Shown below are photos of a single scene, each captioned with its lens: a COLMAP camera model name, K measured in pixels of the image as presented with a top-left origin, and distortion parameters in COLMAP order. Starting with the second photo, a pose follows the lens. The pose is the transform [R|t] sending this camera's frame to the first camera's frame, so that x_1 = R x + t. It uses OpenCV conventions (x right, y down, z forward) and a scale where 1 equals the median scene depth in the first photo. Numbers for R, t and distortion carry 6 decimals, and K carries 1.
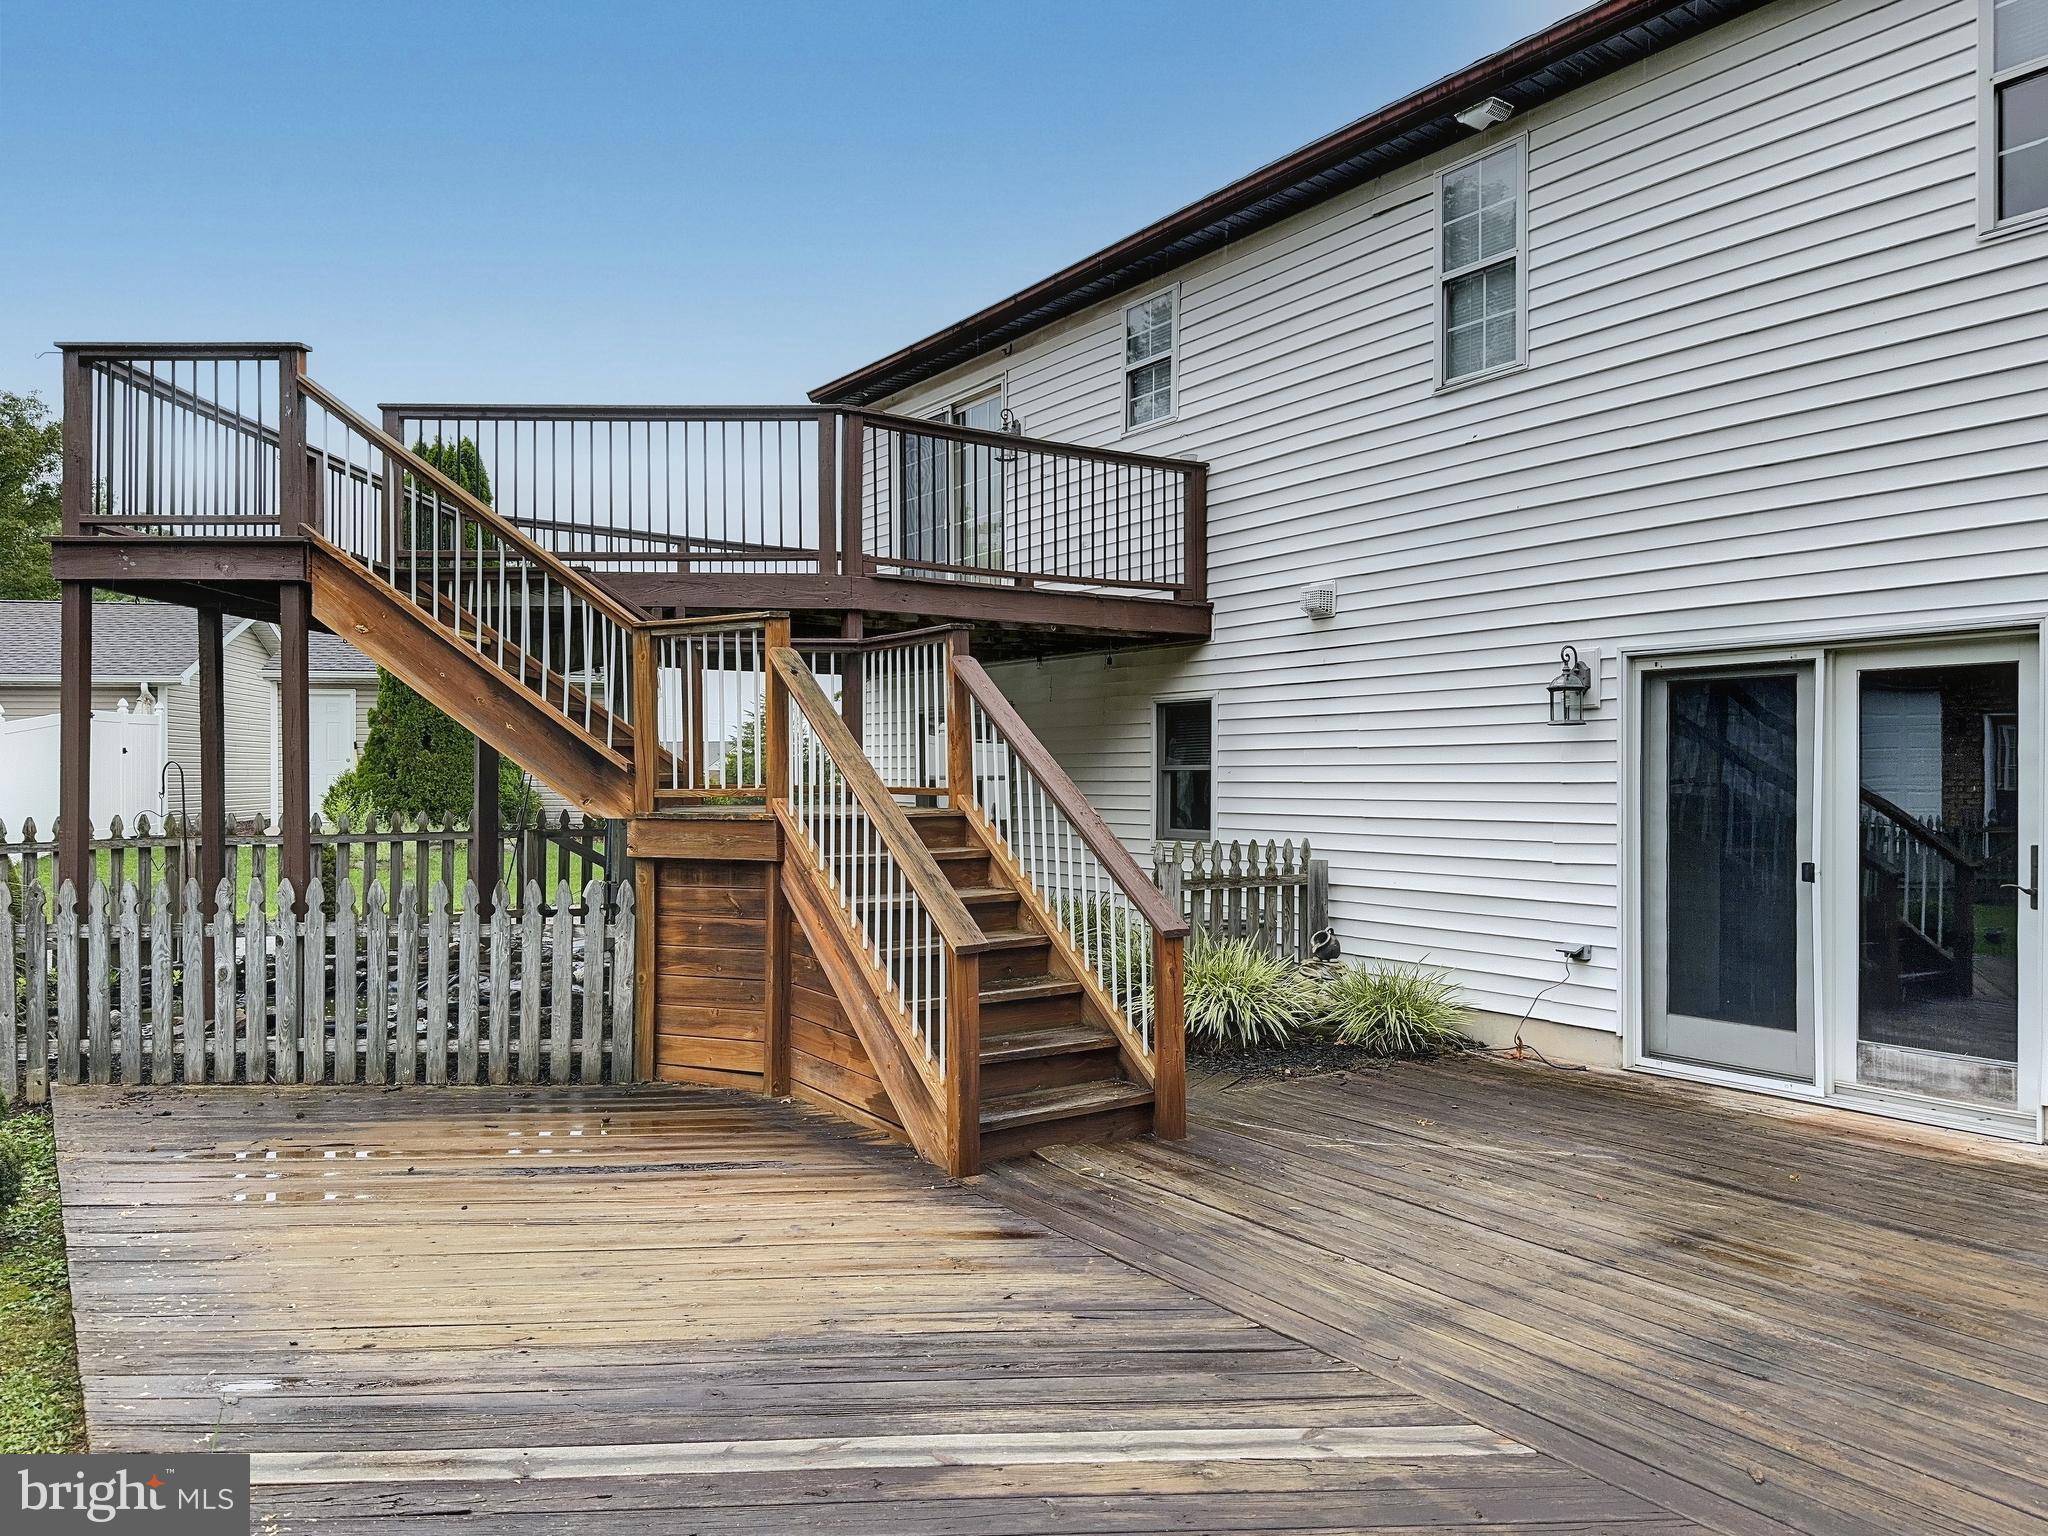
lens RADIAL K [[1466.0, 0, 1024.0], [0, 1466.0, 768.0], [0, 0, 1]] dist [0.007293, -0.005438]
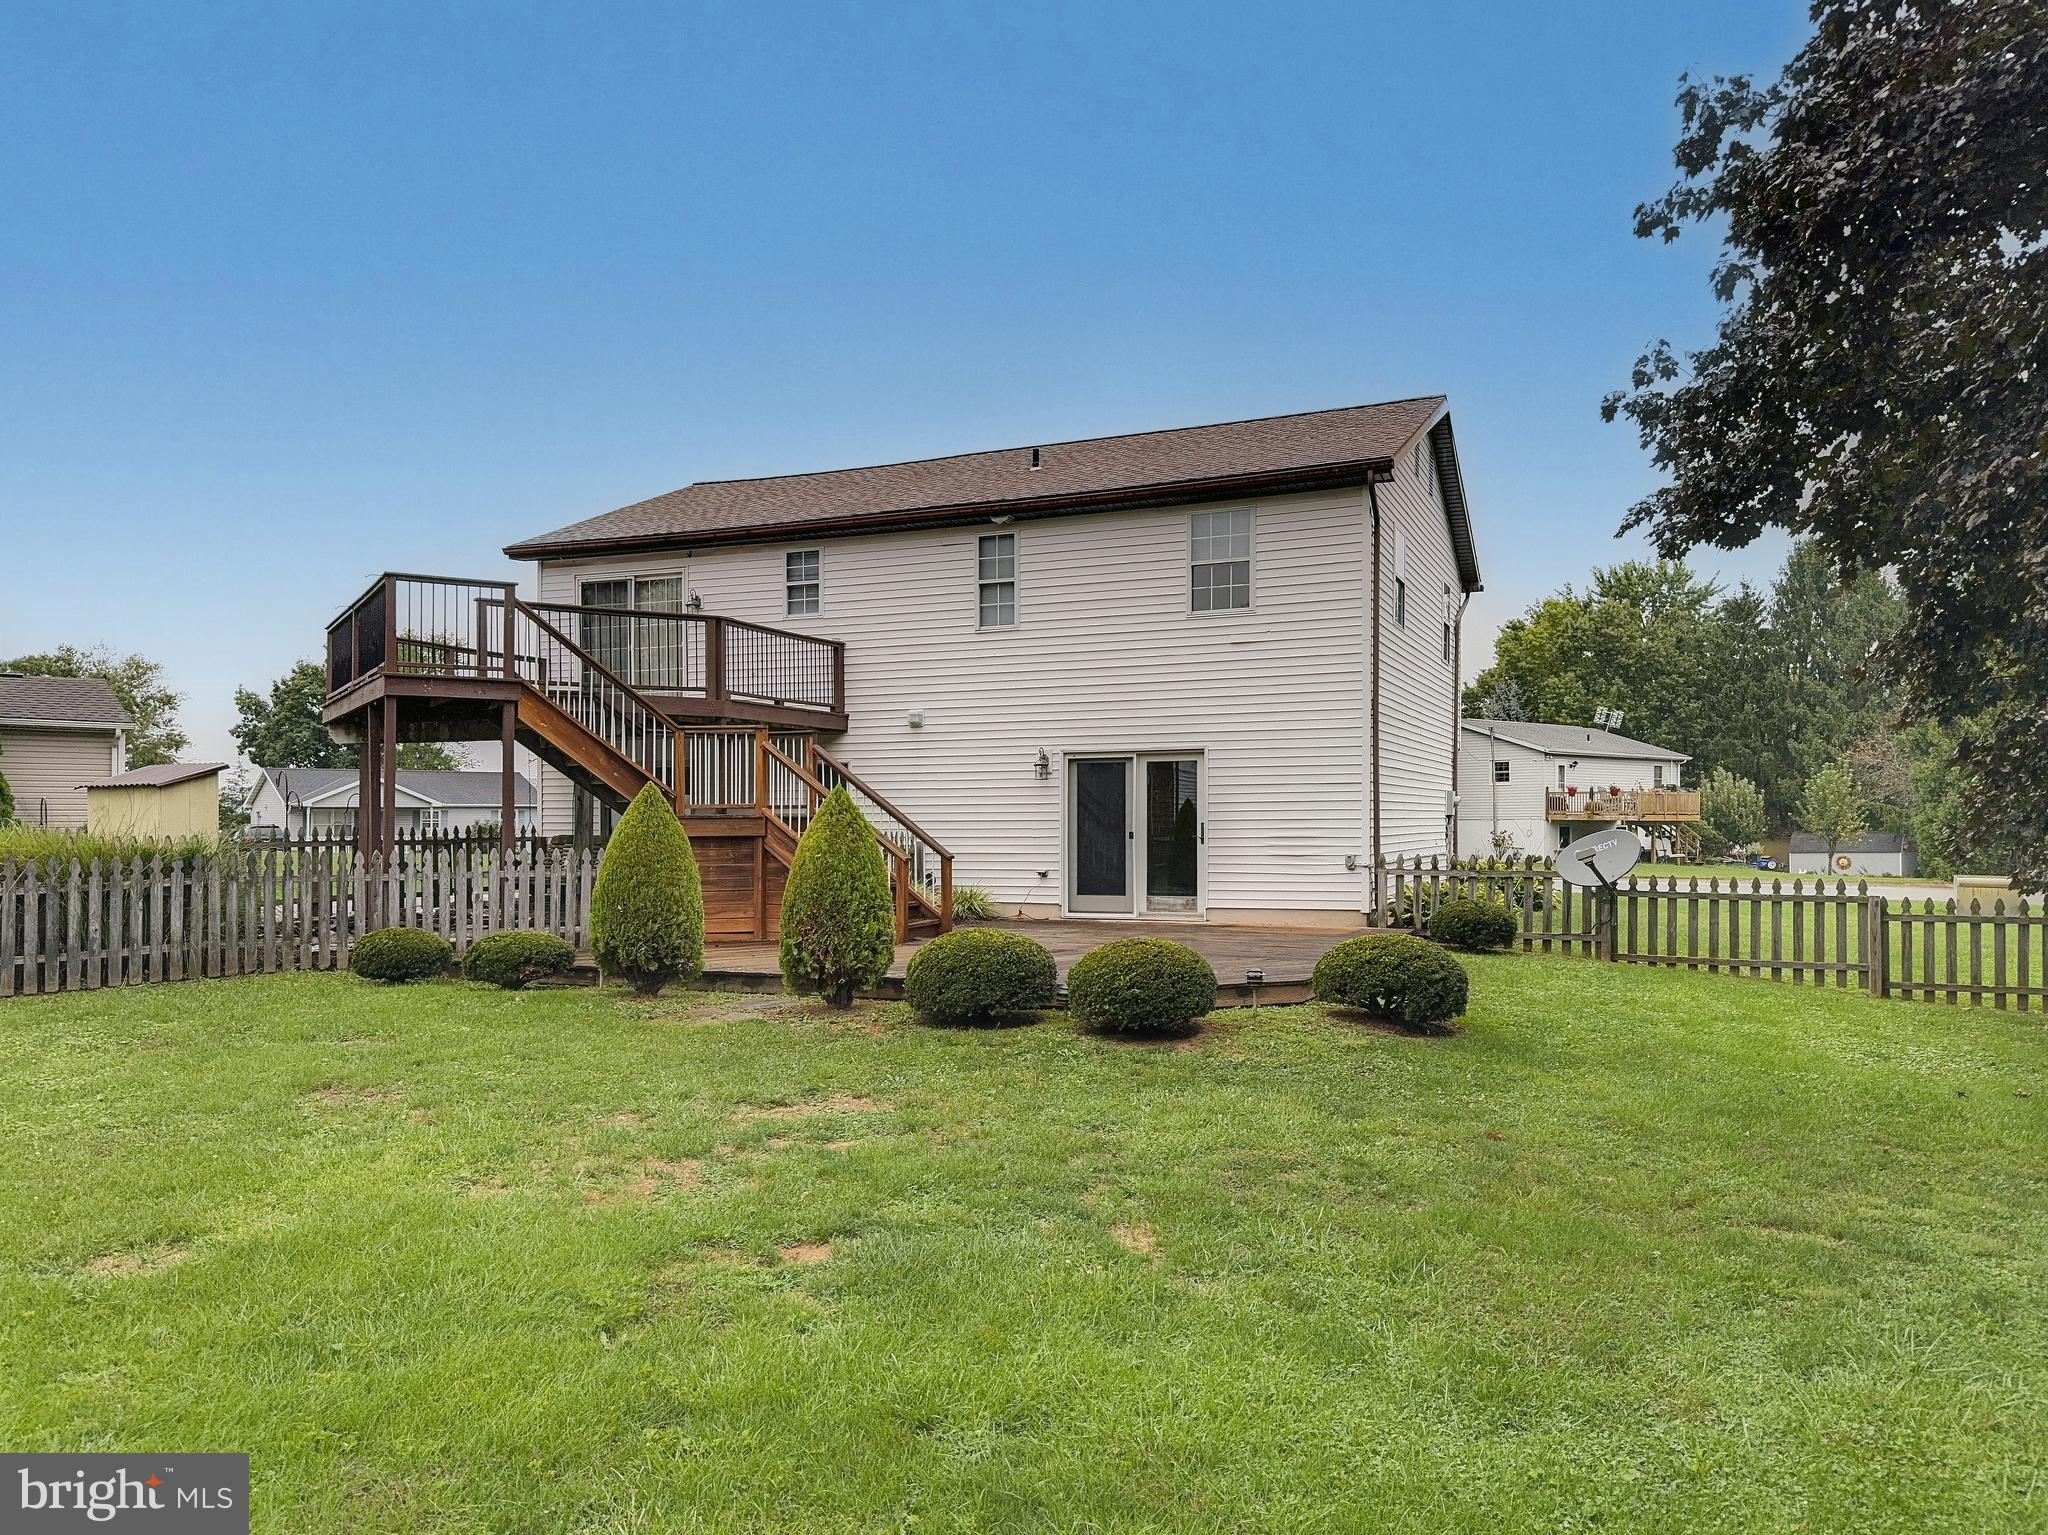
lens RADIAL K [[1466.0, 0, 1024.0], [0, 1466.0, 767.5], [0, 0, 1]] dist [0.007293, -0.005438]
pose [[0.847158, 0.016300, 0.531091, -0.903450], [-0.001734, 0.999609, -0.027913, 0.017583], [-0.531338, 0.022726, 0.846855, -1.002059]]
